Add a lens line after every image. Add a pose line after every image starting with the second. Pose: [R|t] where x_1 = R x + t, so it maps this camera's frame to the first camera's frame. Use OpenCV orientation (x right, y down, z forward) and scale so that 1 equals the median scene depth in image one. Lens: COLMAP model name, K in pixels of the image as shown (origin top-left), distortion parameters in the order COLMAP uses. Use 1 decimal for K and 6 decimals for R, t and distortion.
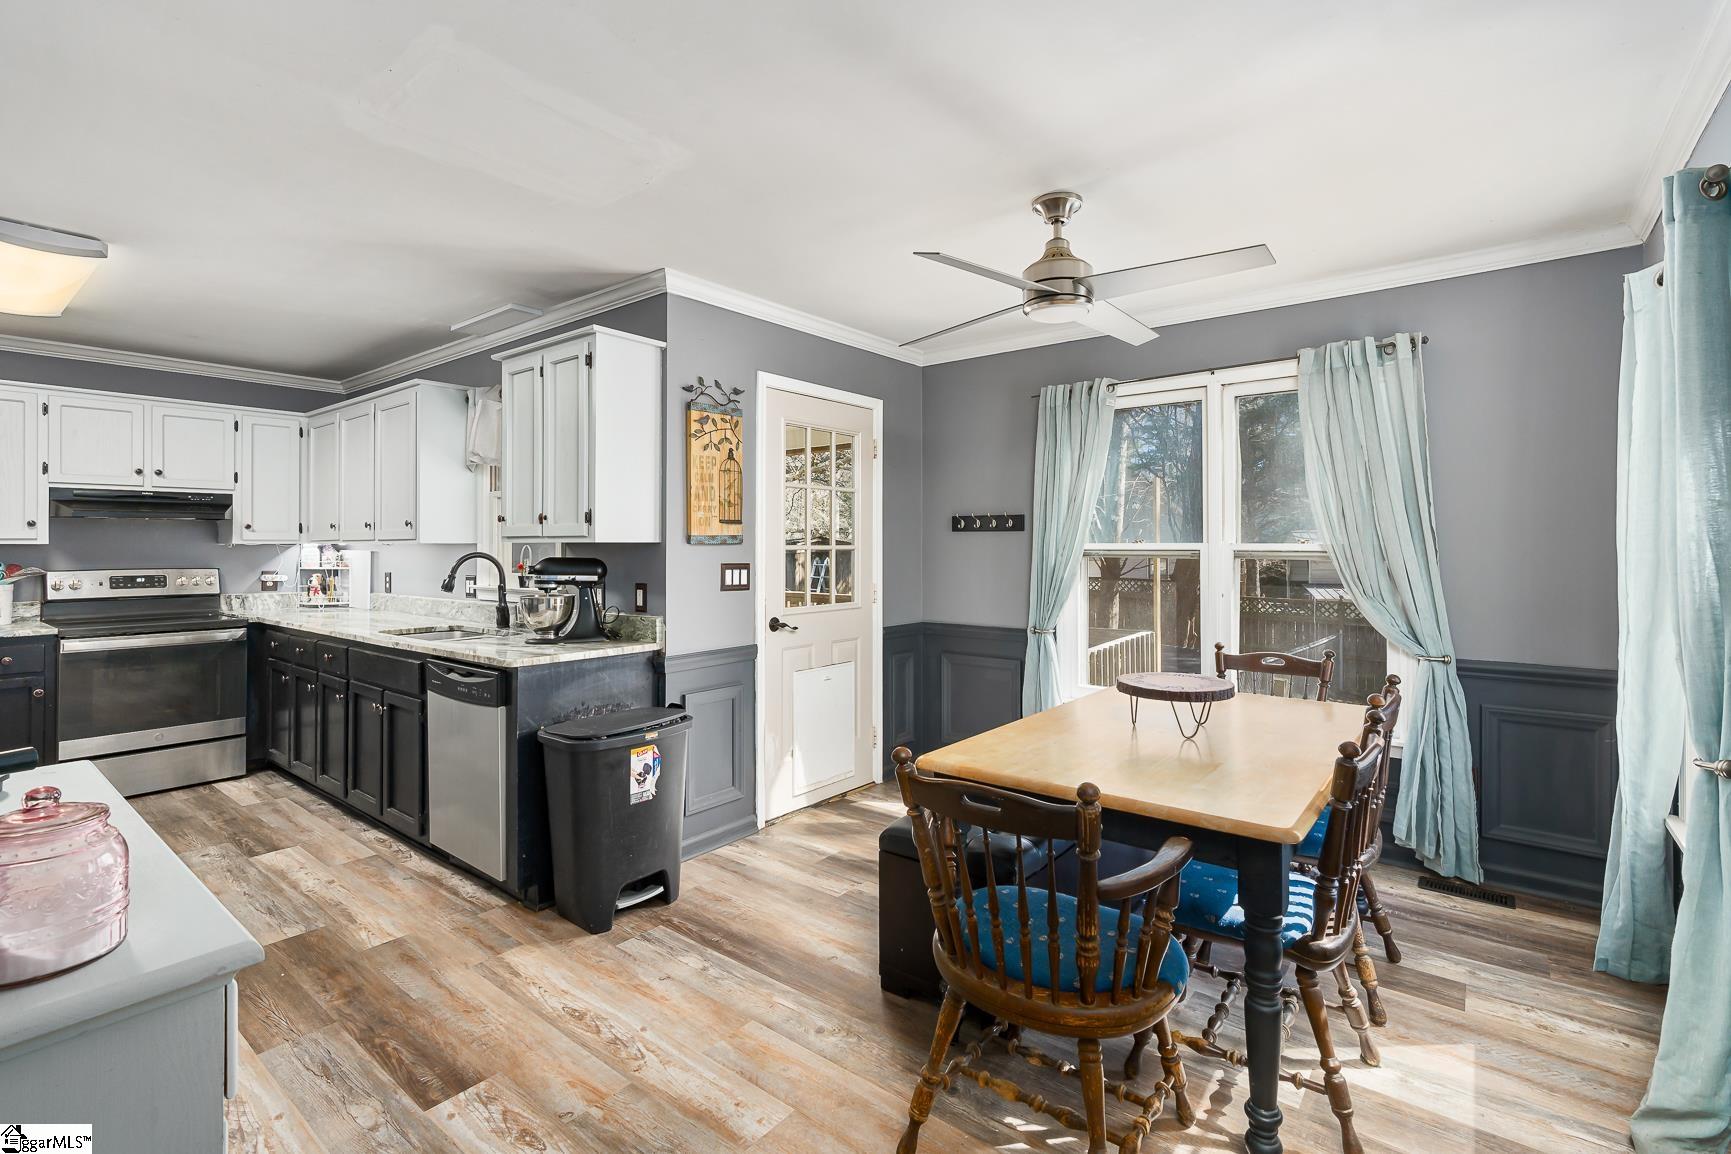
lens RADIAL K [[771.3, 0, 861.0], [0, 771.3, 545.1], [0, 0, 1]] dist [-0.004406, -0.000456]
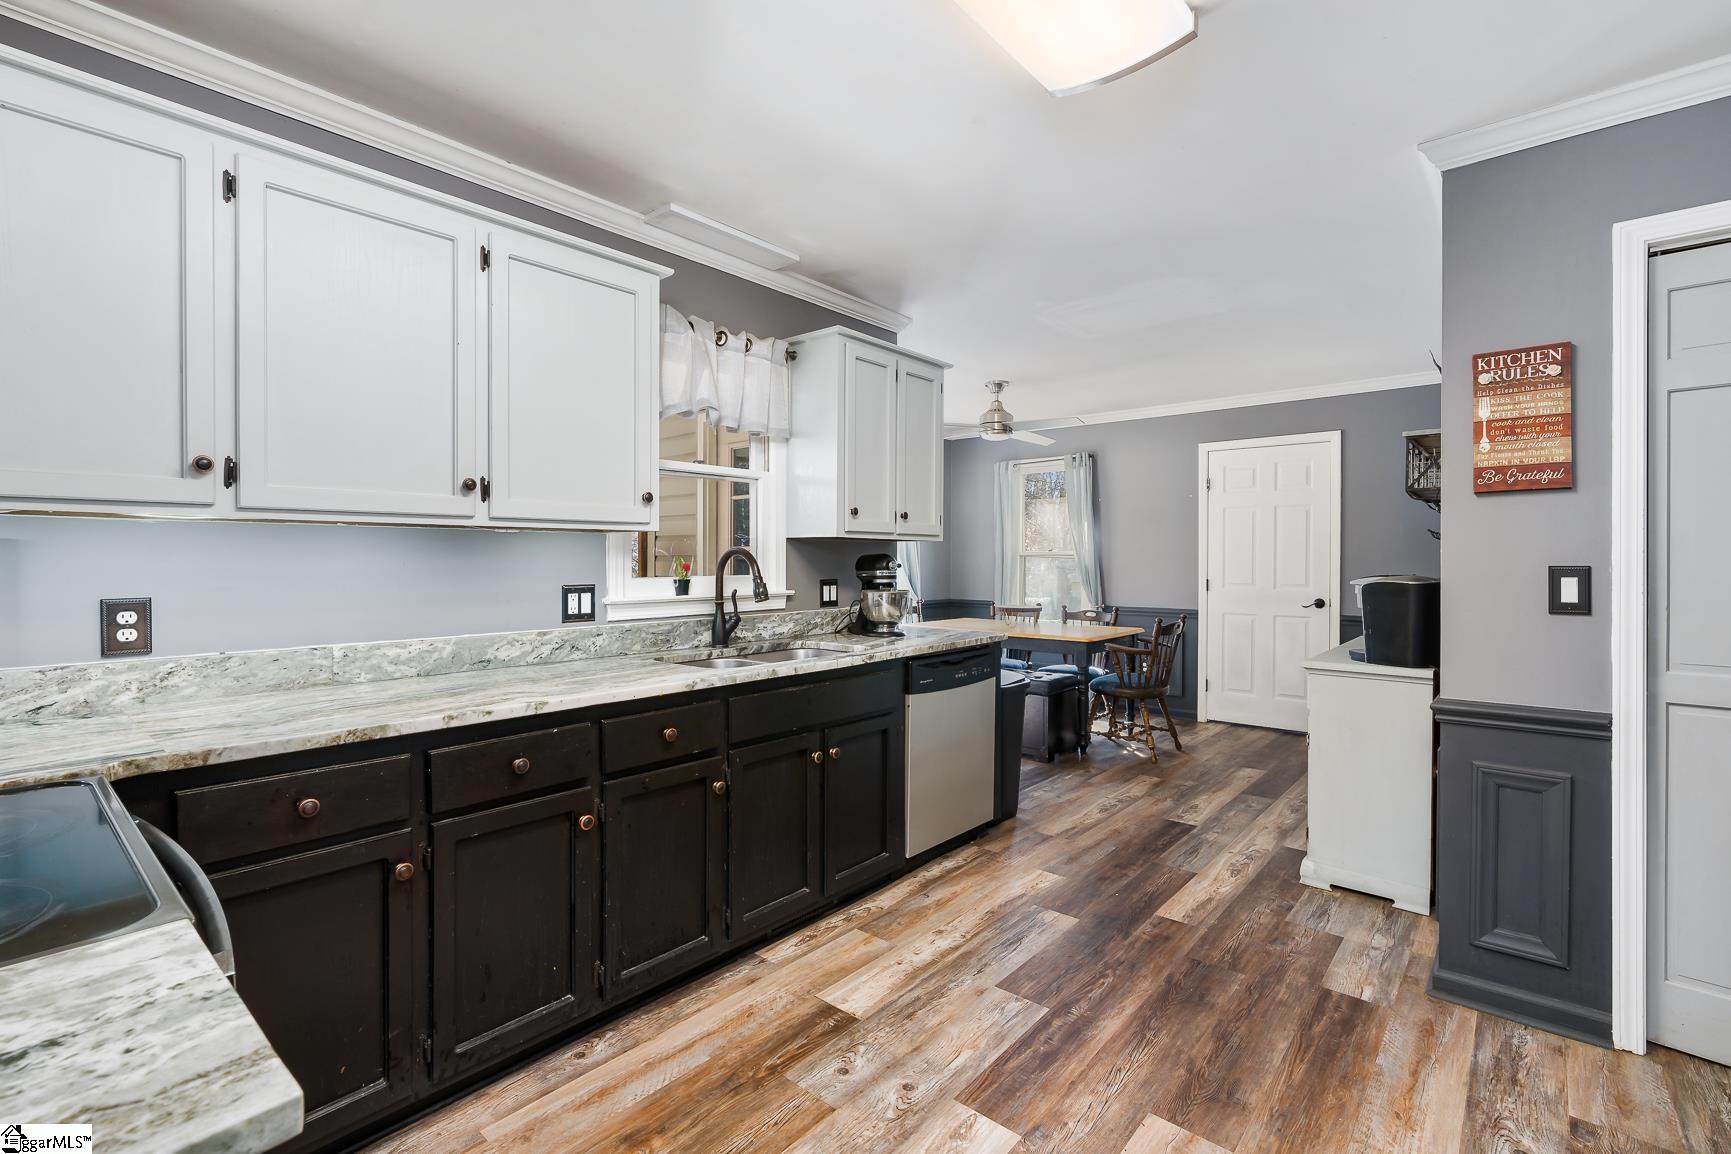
lens RADIAL K [[771.3, 0, 865.9], [0, 771.3, 572.0], [0, 0, 1]] dist [-0.004406, -0.000456]
pose [[0.054361, -0.015872, 0.998395, -1.527135], [-0.003874, 0.999863, 0.016107, 0.025140], [-0.998514, -0.004743, 0.054292, 1.026934]]
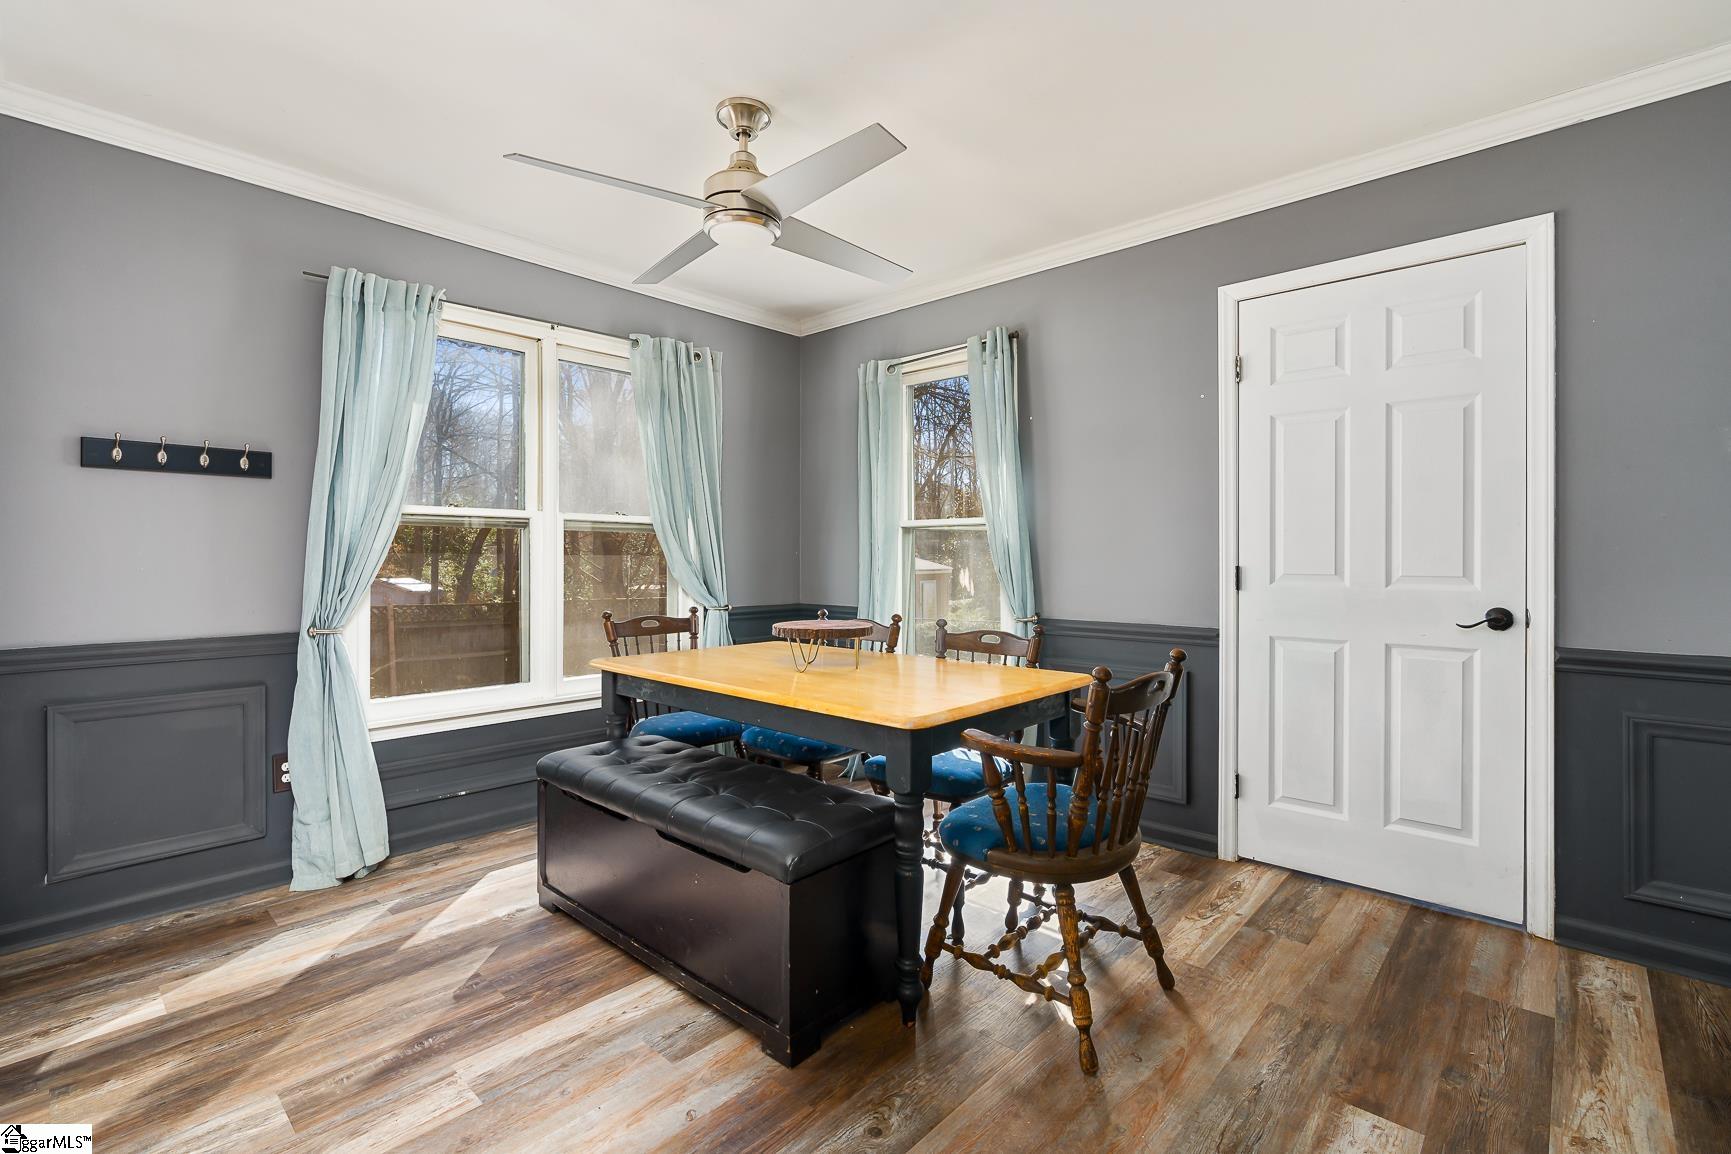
lens RADIAL K [[771.3, 0, 865.0], [0, 771.3, 566.6], [0, 0, 1]] dist [-0.004406, -0.000456]
pose [[0.083695, -0.009557, 0.996446, -0.525070], [-0.003595, 0.999945, 0.009893, 0.063666], [-0.996485, -0.004410, 0.083656, 0.650080]]
